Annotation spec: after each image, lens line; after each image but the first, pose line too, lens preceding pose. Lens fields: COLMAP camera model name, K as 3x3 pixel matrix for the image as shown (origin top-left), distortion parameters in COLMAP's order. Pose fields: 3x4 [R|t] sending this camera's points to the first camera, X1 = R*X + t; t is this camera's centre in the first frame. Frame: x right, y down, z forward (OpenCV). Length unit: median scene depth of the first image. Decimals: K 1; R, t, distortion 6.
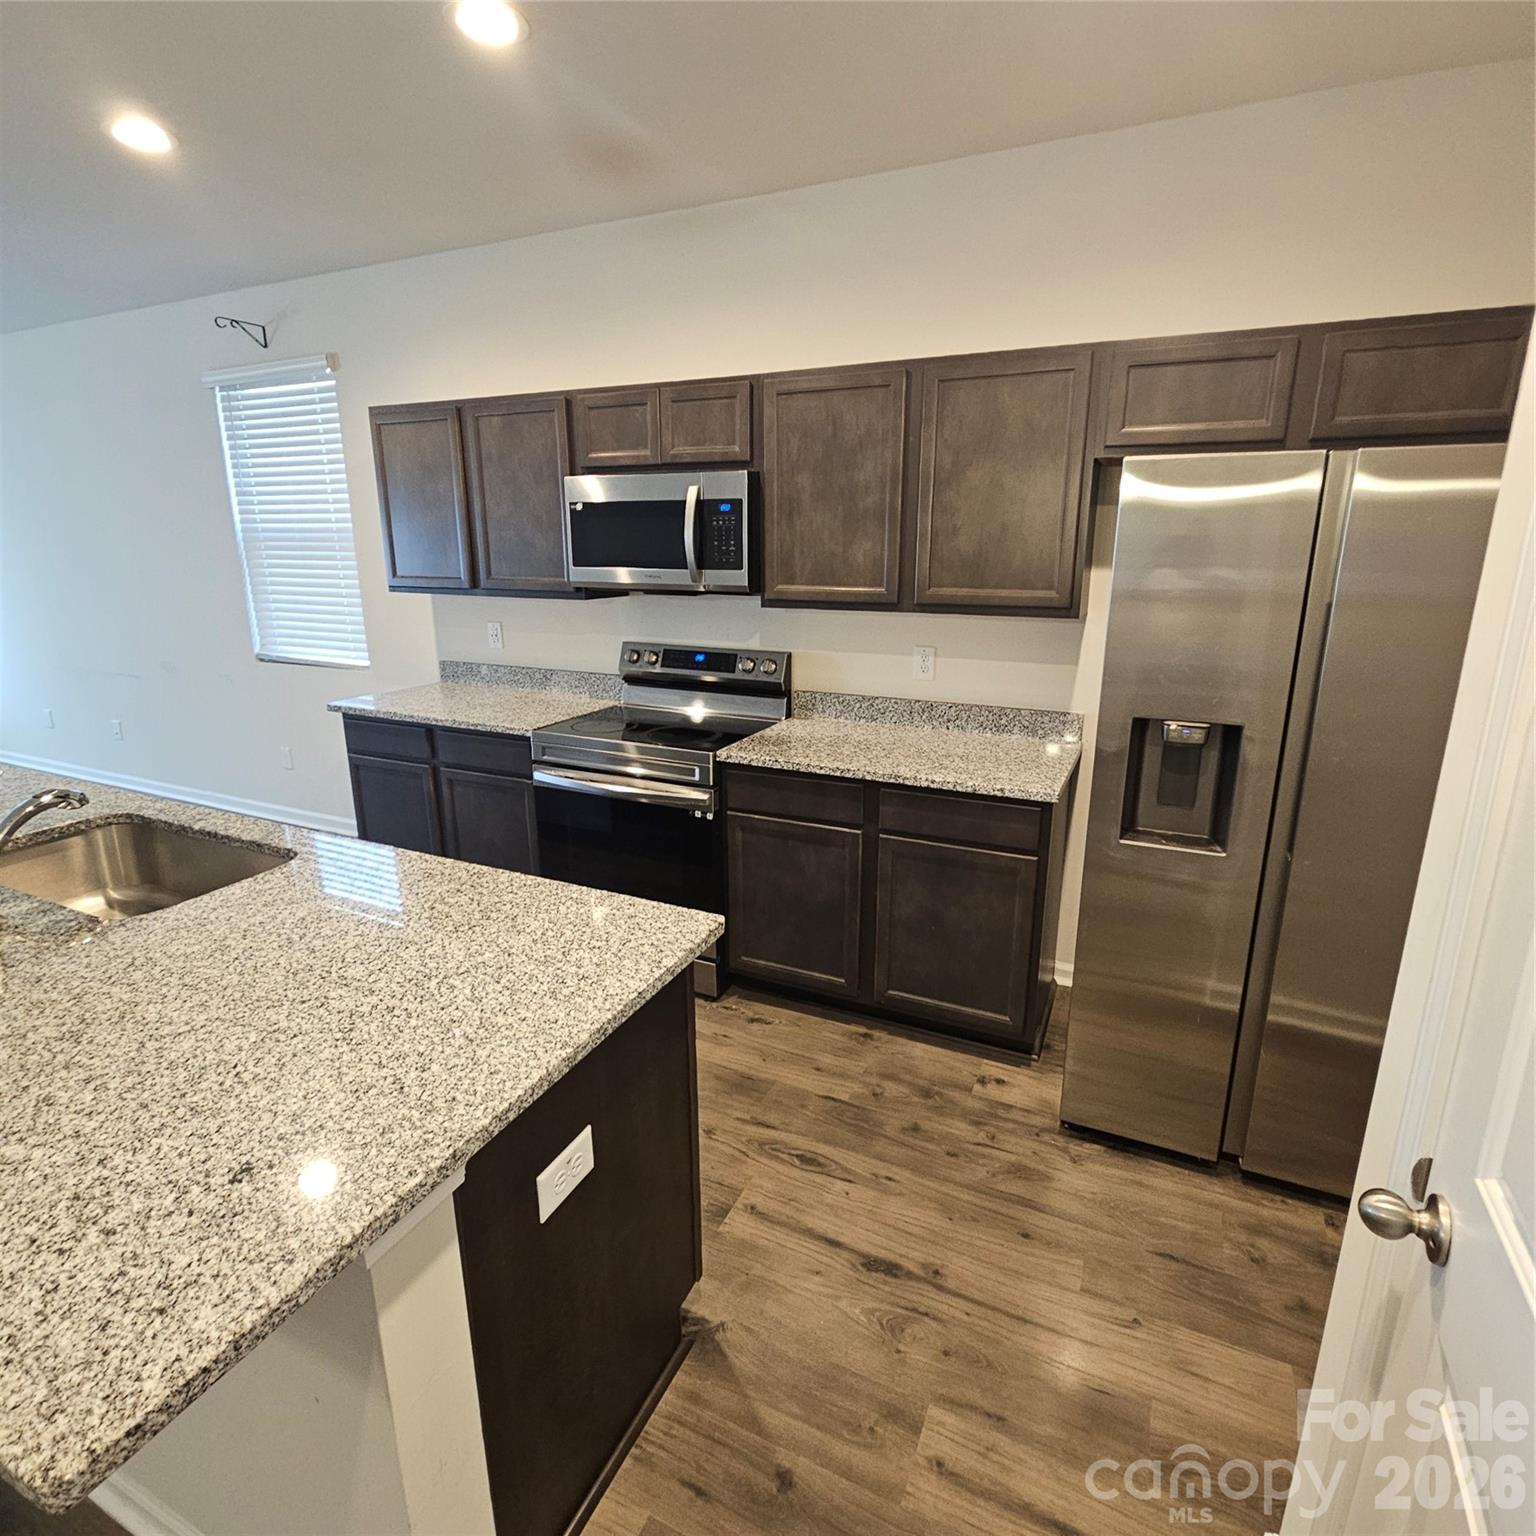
lens RADIAL K [[836.8, 0, 779.7], [0, 836.8, 757.0], [0, 0, 1]] dist [0.008513, -0.002928]
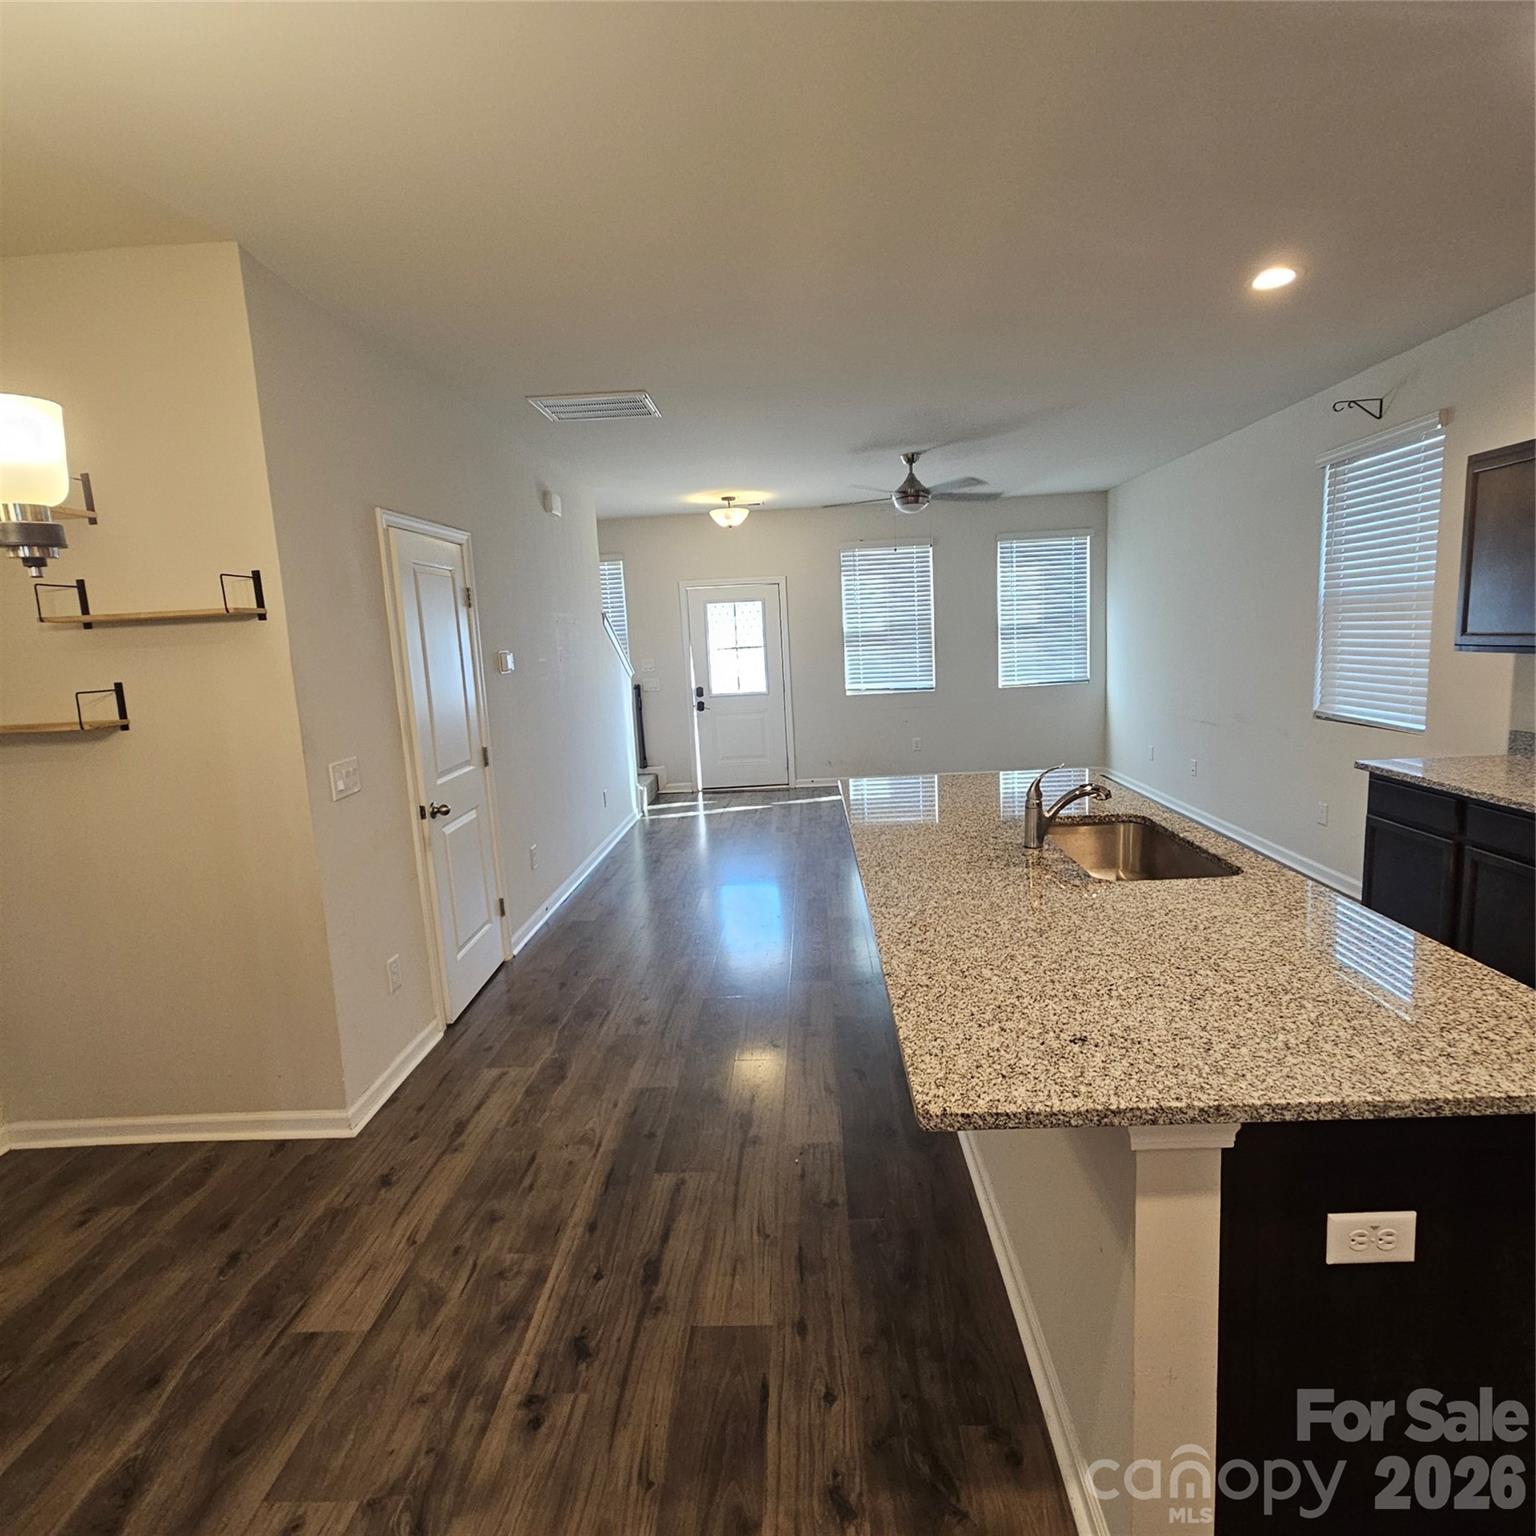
lens RADIAL K [[836.8, 0, 779.7], [0, 836.8, 757.0], [0, 0, 1]] dist [0.008513, -0.002928]
pose [[0.393597, 0.114727, -0.912096, 0.218426], [-0.184714, 0.981816, 0.043787, 0.031344], [0.900534, 0.151242, 0.407632, -0.057802]]
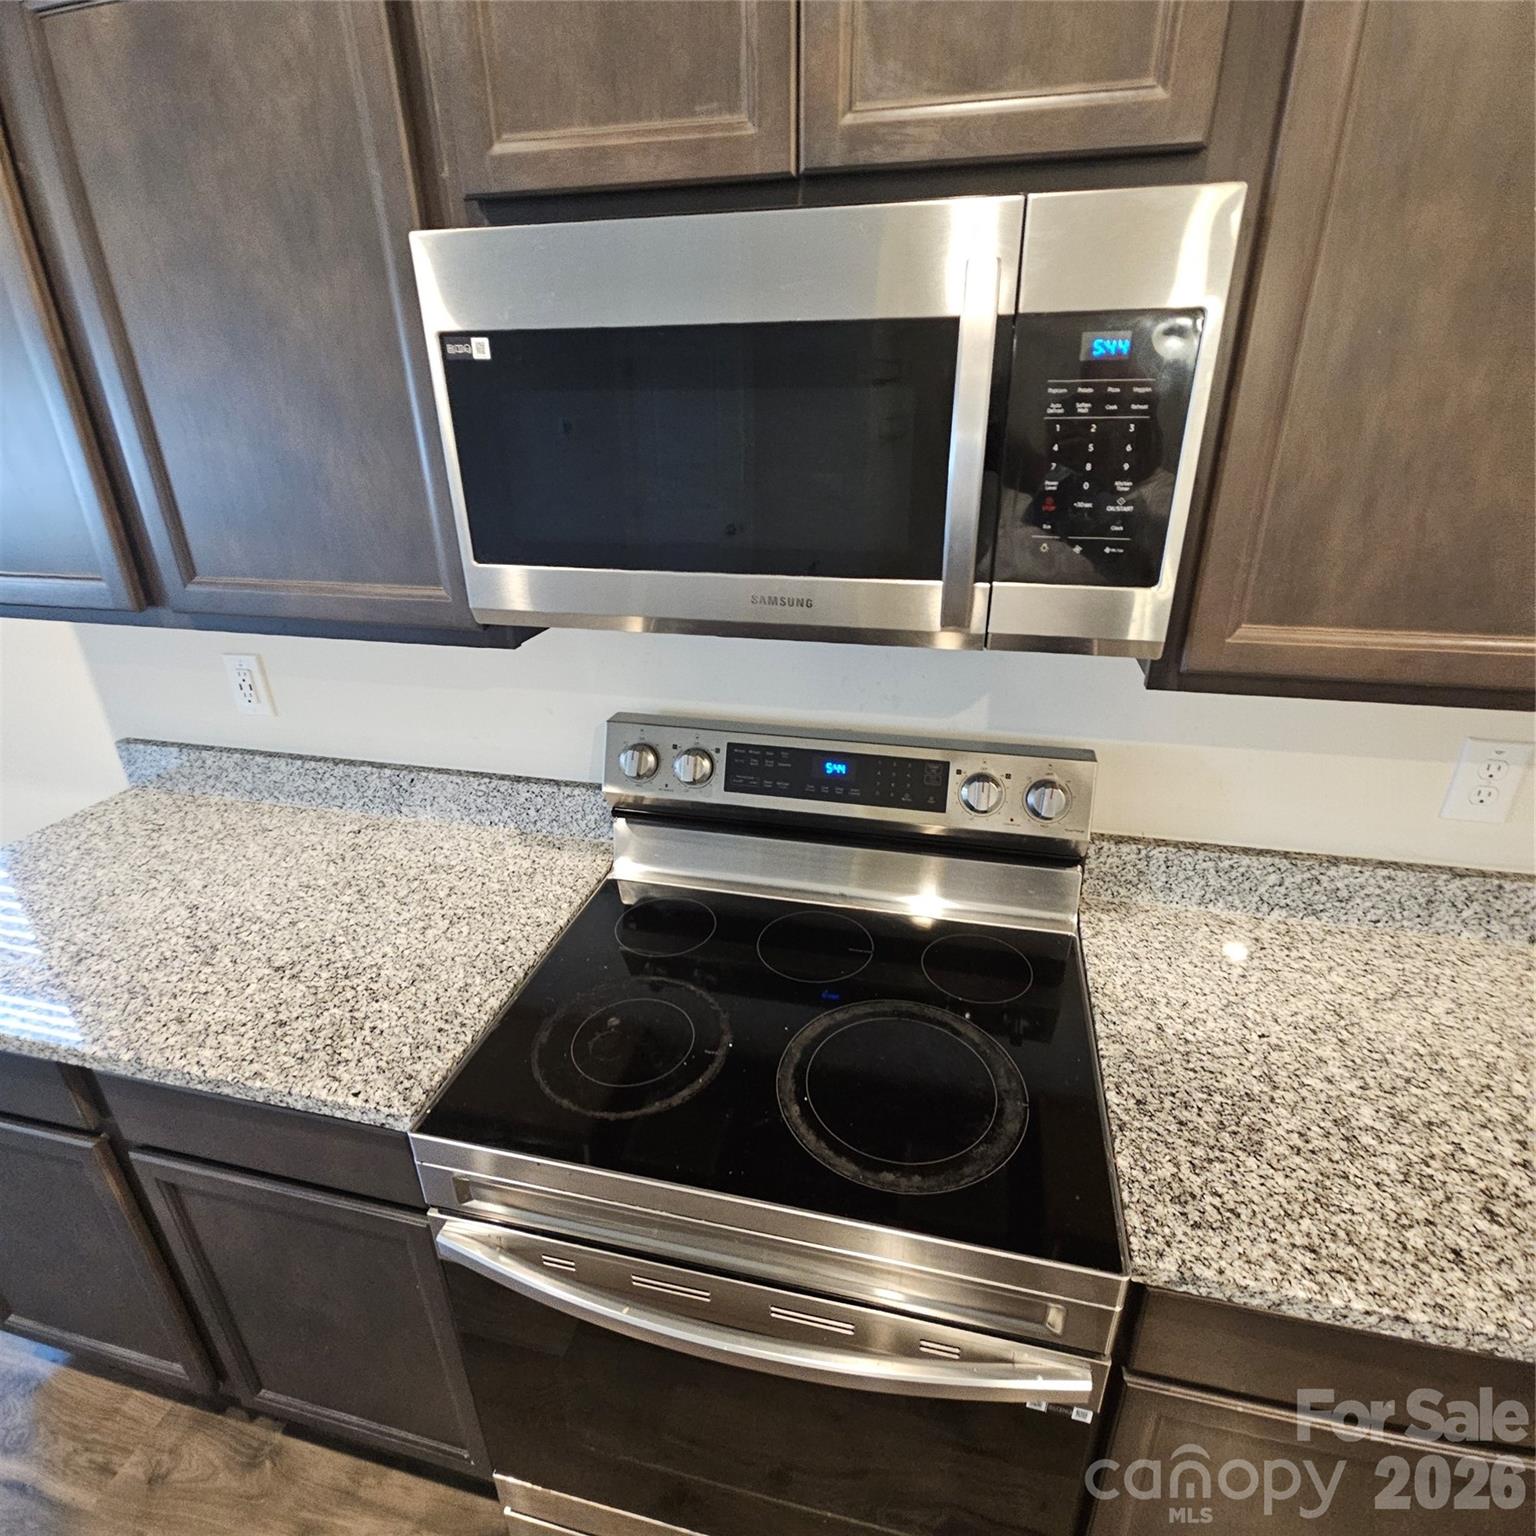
lens RADIAL K [[836.8, 0, 779.7], [0, 836.8, 757.0], [0, 0, 1]] dist [0.008513, -0.002928]
pose [[0.978667, -0.096936, 0.181147, -0.379513], [0.065991, 0.983291, 0.169658, -0.381415], [-0.194566, -0.154084, 0.968712, 1.276168]]
